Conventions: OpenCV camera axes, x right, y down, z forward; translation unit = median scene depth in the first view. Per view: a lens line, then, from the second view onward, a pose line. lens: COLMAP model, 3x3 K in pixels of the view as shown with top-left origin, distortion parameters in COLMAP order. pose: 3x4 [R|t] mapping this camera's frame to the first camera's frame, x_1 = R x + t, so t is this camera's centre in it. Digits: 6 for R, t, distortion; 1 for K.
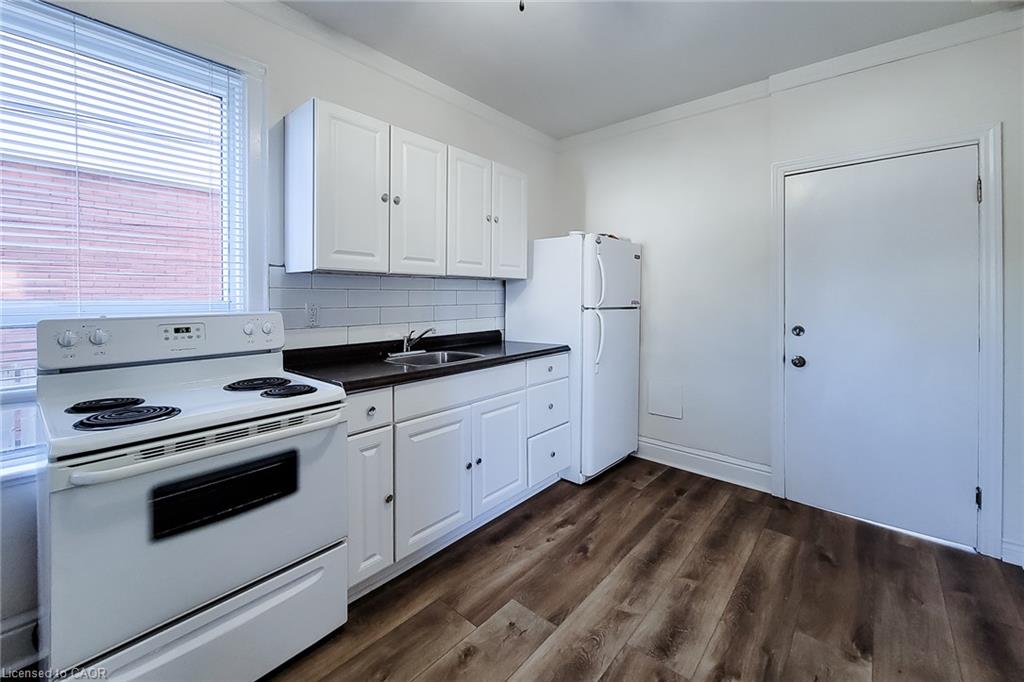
lens RADIAL K [[426.8, 0, 500.0], [0, 426.8, 300.3], [0, 0, 1]] dist [0.006305, -0.001339]
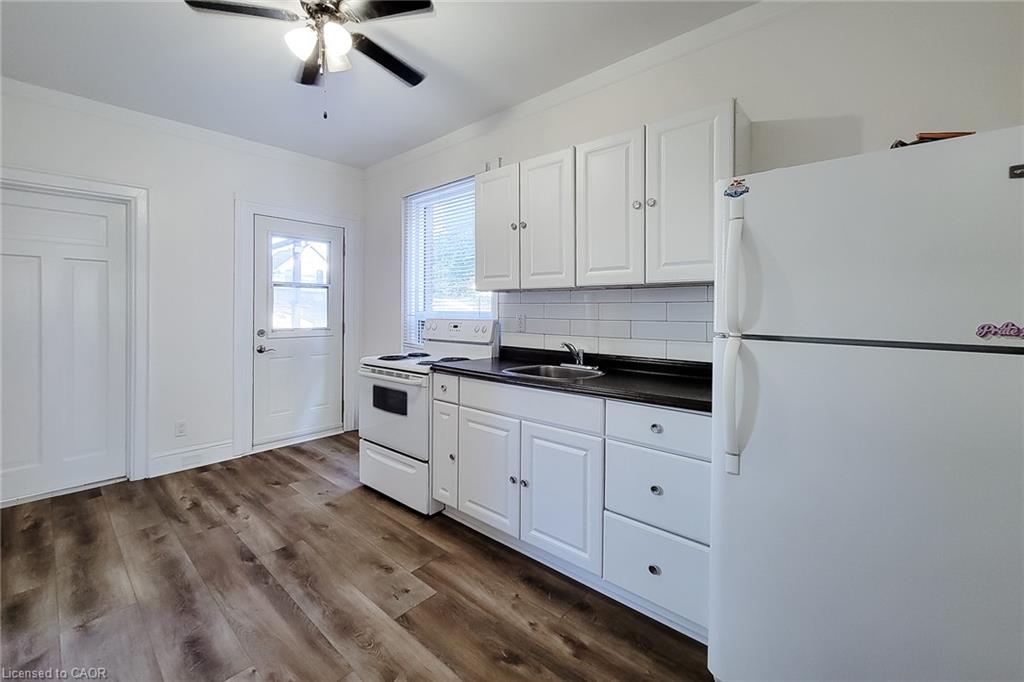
lens RADIAL K [[426.8, 0, 505.5], [0, 426.8, 311.1], [0, 0, 1]] dist [0.006305, -0.001339]
pose [[-0.013594, 0.005086, -0.999895, 0.960023], [-0.014927, 0.999875, 0.005289, -0.009806], [0.999796, 0.014998, -0.013516, 1.033734]]
